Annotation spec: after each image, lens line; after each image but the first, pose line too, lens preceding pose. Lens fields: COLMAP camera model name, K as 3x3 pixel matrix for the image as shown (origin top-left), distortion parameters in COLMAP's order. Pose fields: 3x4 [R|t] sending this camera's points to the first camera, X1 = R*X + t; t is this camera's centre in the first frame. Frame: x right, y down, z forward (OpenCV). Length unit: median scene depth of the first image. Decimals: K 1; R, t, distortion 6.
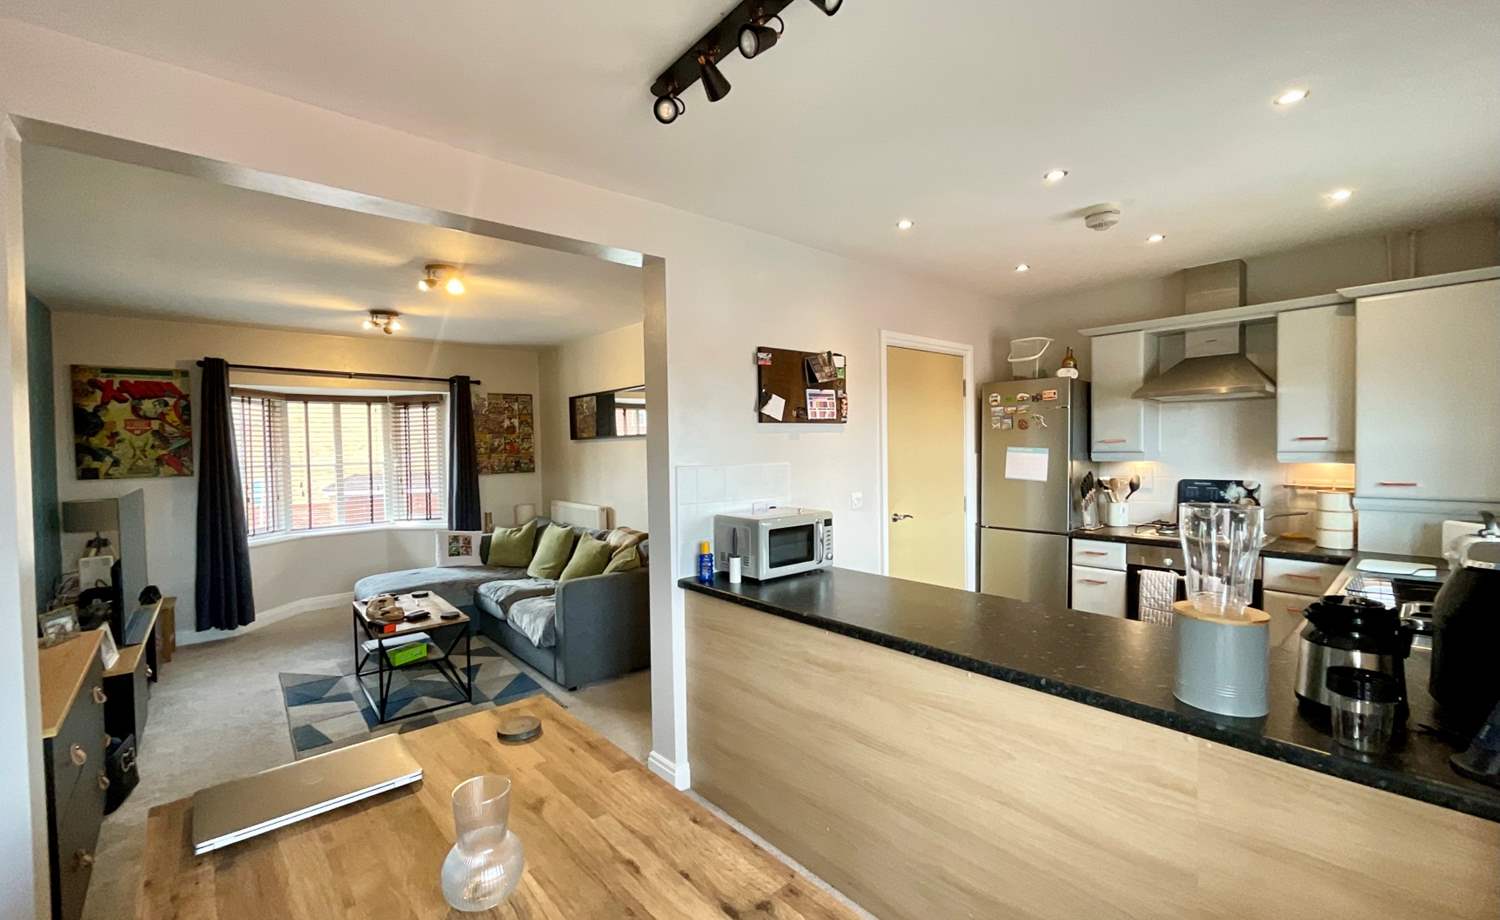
lens RADIAL K [[627.6, 0, 776.6], [0, 627.6, 463.6], [0, 0, 1]] dist [-0.000195, 0.000428]
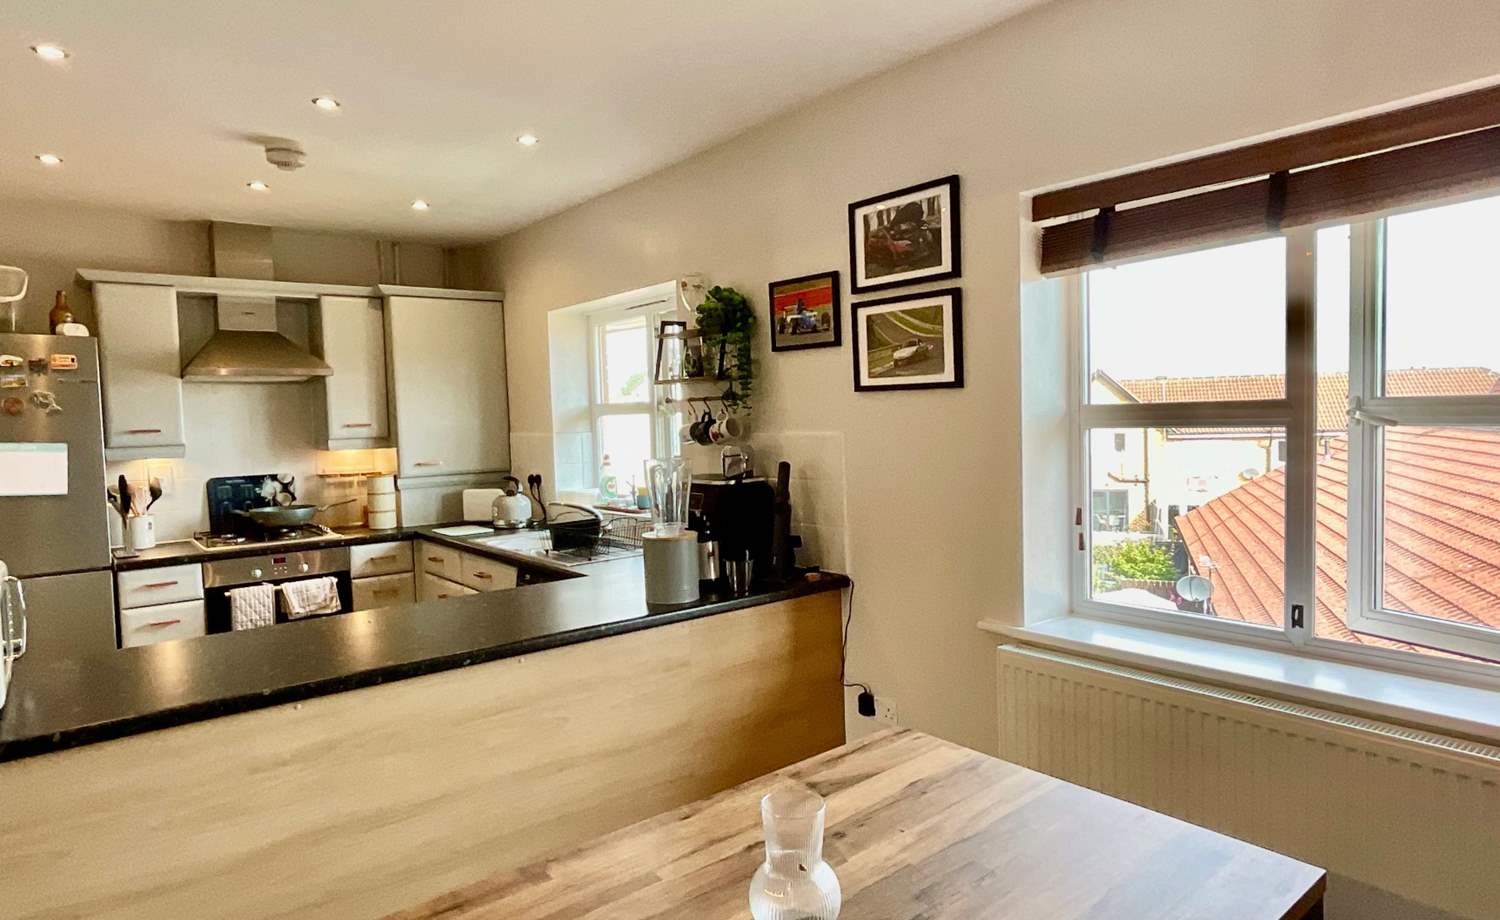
lens RADIAL K [[843.2, 0, 743.5], [0, 843.2, 466.5], [0, 0, 1]] dist [-0.021263, -0.000296]
pose [[0.065970, -0.046538, 0.996736, -0.480235], [0.060291, 0.997273, 0.042573, 0.006361], [-0.995999, 0.057285, 0.068596, 0.295629]]
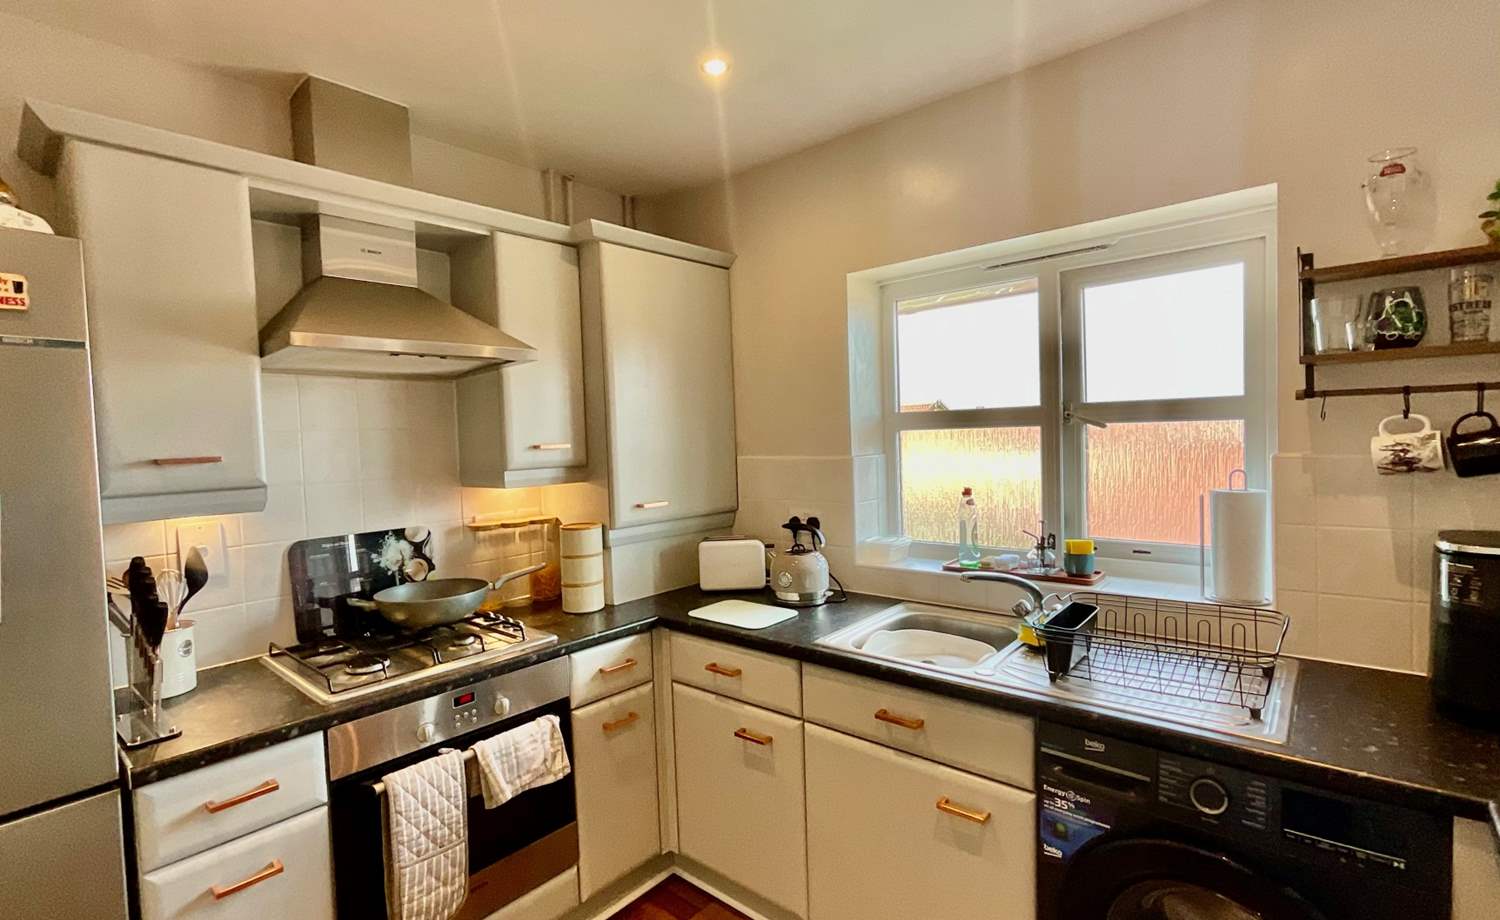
lens RADIAL K [[689.0, 0, 753.4], [0, 689.0, 463.0], [0, 0, 1]] dist [-0.000030, 0.000662]
pose [[-0.099804, -0.020986, 0.994786, 0.144496], [0.068124, 0.997287, 0.027873, -0.029446], [-0.992672, 0.070550, -0.098104, 0.888554]]
